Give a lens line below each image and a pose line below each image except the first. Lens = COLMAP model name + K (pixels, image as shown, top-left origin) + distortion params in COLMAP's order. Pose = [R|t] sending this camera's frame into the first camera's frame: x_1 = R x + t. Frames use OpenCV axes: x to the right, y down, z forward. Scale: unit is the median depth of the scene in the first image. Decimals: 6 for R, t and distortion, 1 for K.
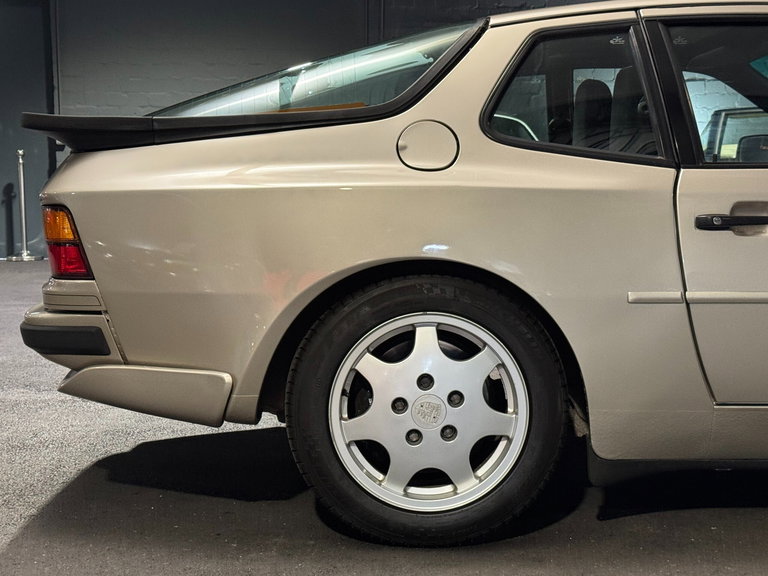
lens RADIAL K [[1237.4, 0, 383.6], [0, 1237.4, 290.9], [0, 0, 1]] dist [0.199457, 0.000000]
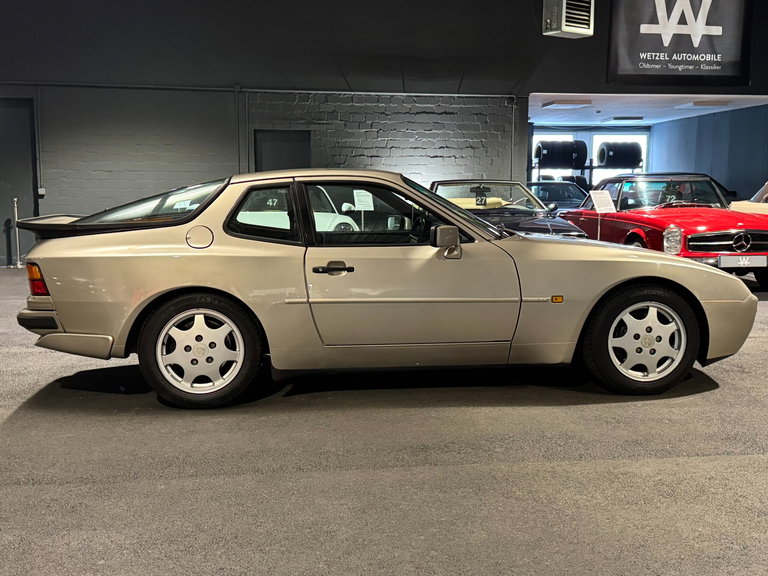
lens RADIAL K [[883.6, 0, 383.4], [0, 883.6, 290.3], [0, 0, 1]] dist [0.105867, 0.000000]
pose [[0.994293, -0.009985, 0.106217, 0.198277], [0.008373, 0.999843, 0.015612, -0.039753], [-0.106356, -0.014634, 0.994220, -0.685301]]
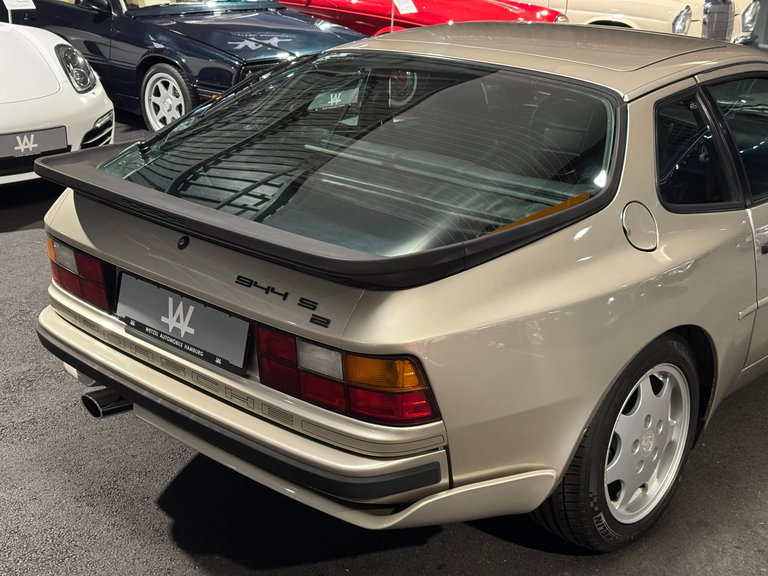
lens RADIAL K [[1071.6, 0, 373.5], [0, 1071.6, 293.5], [0, 0, 1]] dist [0.109207, 0.000000]
pose [[0.706725, -0.223513, 0.671254, -0.810611], [0.045778, 0.961243, 0.271875, -0.335434], [-0.706006, -0.161412, 0.689566, 0.475207]]
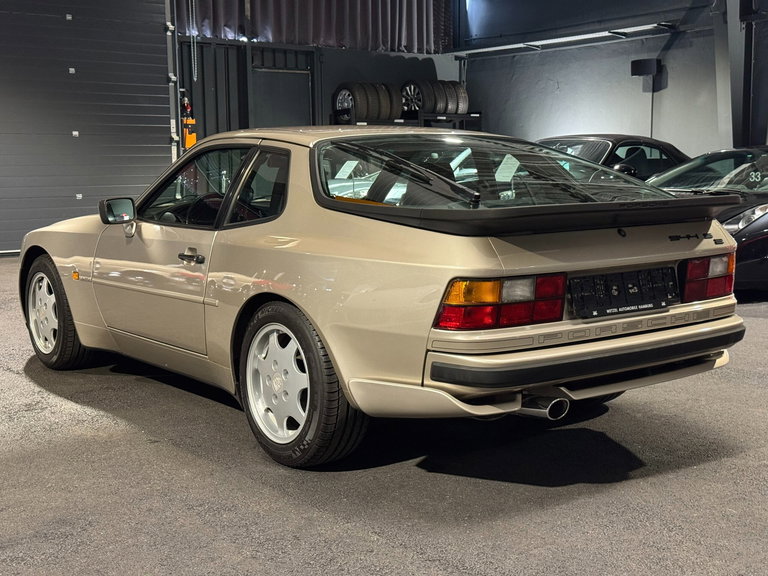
lens RADIAL K [[1071.6, 0, 378.5], [0, 1071.6, 292.8], [0, 0, 1]] dist [0.109207, 0.000000]
pose [[-0.572408, -0.097838, 0.814111, -1.190889], [0.091034, 0.979135, 0.181678, -0.323091], [-0.814900, 0.178106, -0.551558, 2.227843]]
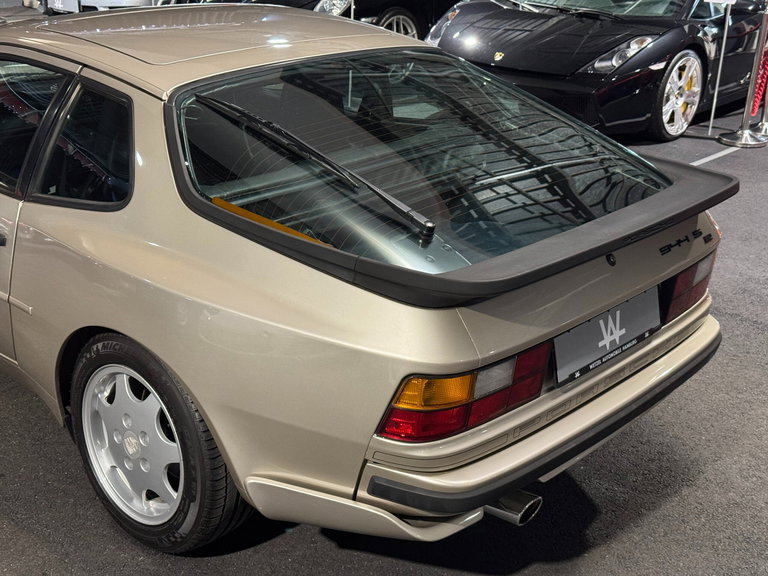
lens RADIAL K [[1071.6, 0, 384.7], [0, 1071.6, 291.4], [0, 0, 1]] dist [0.109207, 0.000000]
pose [[-0.723088, -0.283217, 0.630025, -0.757160], [0.030535, 0.898083, 0.438764, -0.534755], [-0.690080, 0.336503, -0.640746, 2.021792]]
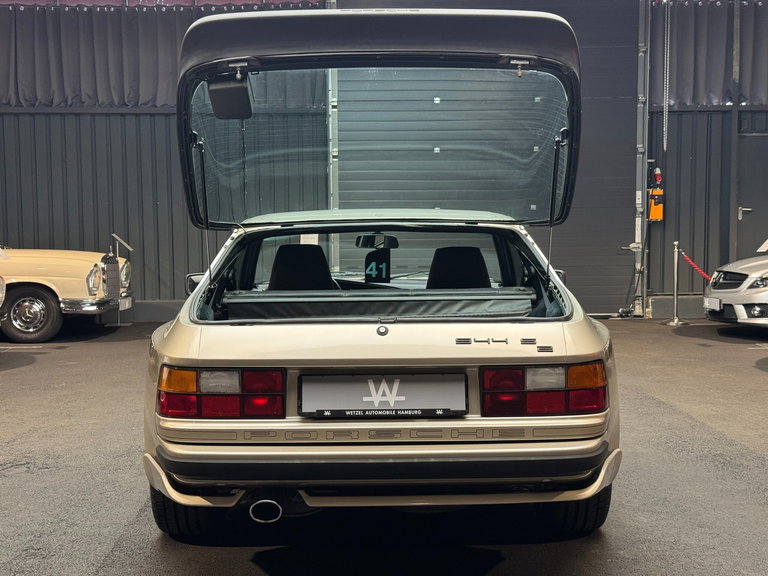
lens RADIAL K [[1071.6, 0, 373.6], [0, 1071.6, 289.1], [0, 0, 1]] dist [0.109207, 0.000000]
pose [[0.029521, -0.057694, 0.997898, -1.473739], [0.106893, 0.992790, 0.054236, -0.241260], [-0.993832, 0.105067, 0.035475, 1.213177]]
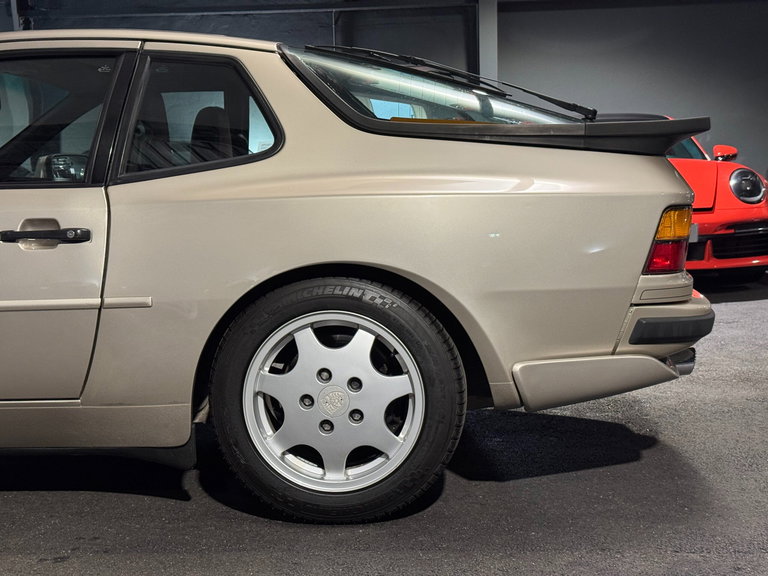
lens RADIAL K [[1071.6, 0, 388.8], [0, 1071.6, 293.4], [0, 0, 1]] dist [0.109207, 0.000000]
pose [[-0.994306, 0.011928, 0.105895, -0.128609], [0.033795, 0.977717, 0.207191, -0.245184], [-0.101064, 0.209590, -0.972552, 2.457910]]
